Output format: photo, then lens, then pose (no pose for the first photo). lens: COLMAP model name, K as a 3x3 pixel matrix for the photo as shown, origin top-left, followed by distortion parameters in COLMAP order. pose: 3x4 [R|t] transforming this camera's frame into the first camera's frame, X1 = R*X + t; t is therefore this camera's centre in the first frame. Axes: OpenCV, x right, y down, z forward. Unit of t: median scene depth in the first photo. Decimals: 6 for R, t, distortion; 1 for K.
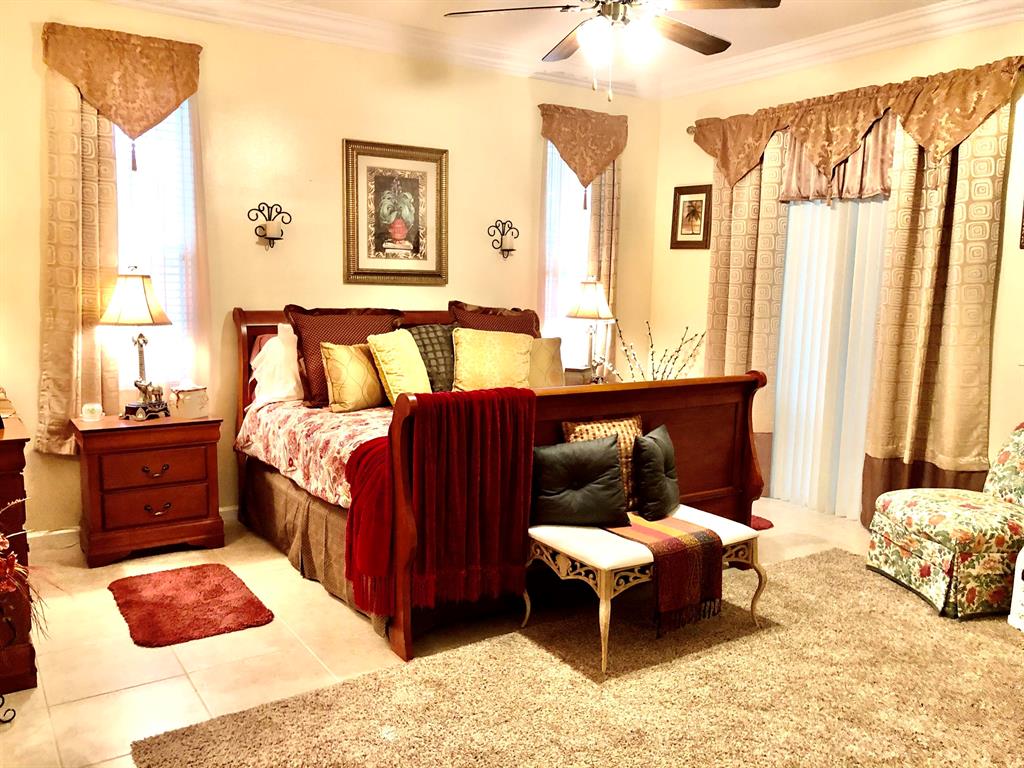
lens RADIAL K [[835.8, 0, 518.2], [0, 835.8, 387.5], [0, 0, 1]] dist [0.025839, -0.004037]
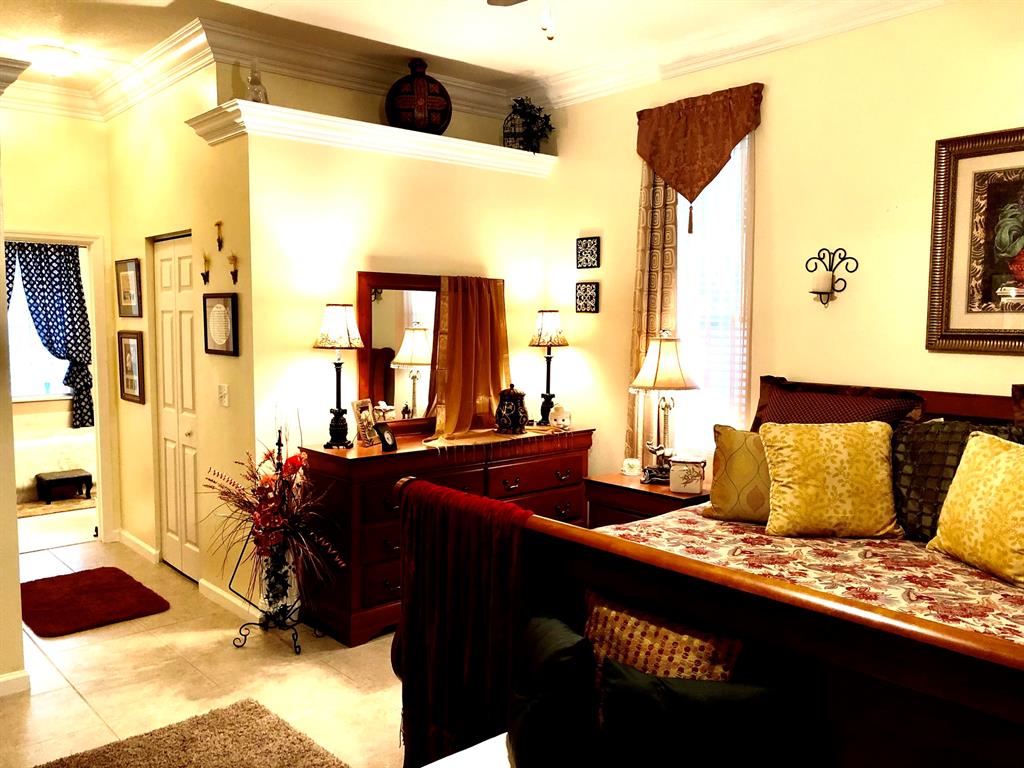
lens RADIAL K [[835.8, 0, 516.5], [0, 835.8, 387.6], [0, 0, 1]] dist [0.025839, -0.004037]
pose [[0.159687, 0.063491, -0.985124, 0.434999], [-0.132662, 0.990257, 0.042318, -0.083150], [0.978213, 0.123931, 0.166554, 0.588789]]
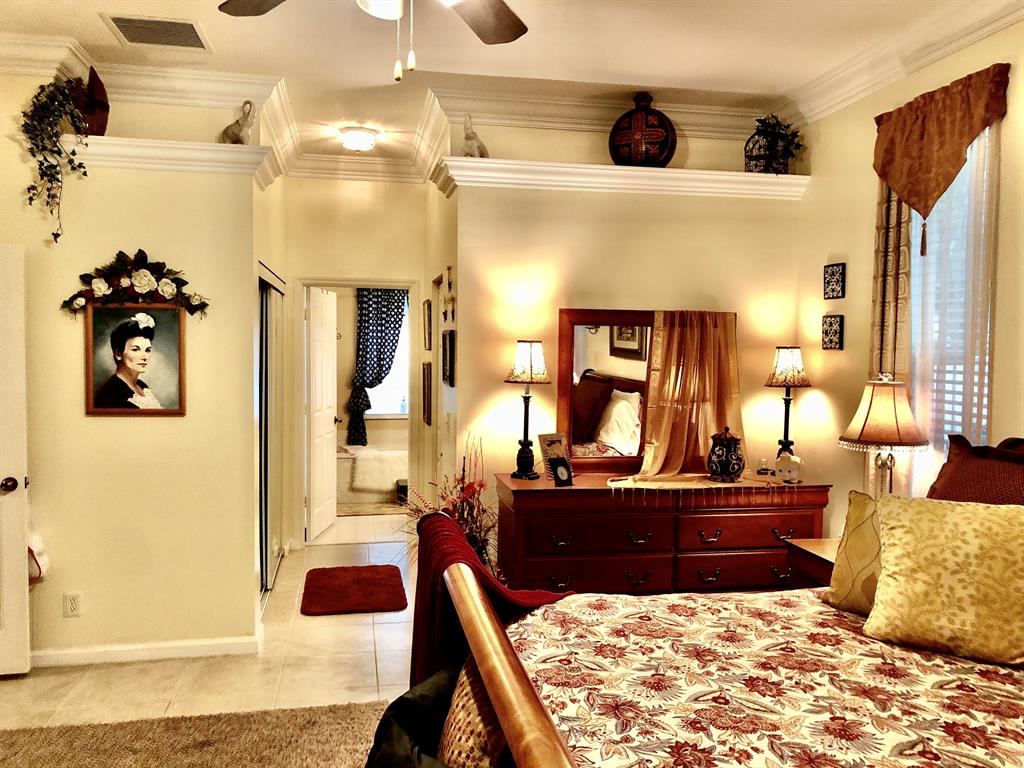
lens RADIAL K [[835.8, 0, 515.3], [0, 835.8, 382.5], [0, 0, 1]] dist [0.025839, -0.004037]
pose [[-0.360262, 0.017230, -0.932692, 0.390945], [-0.145942, 0.986477, 0.074595, -0.125298], [0.921364, 0.162993, -0.352875, 0.841971]]
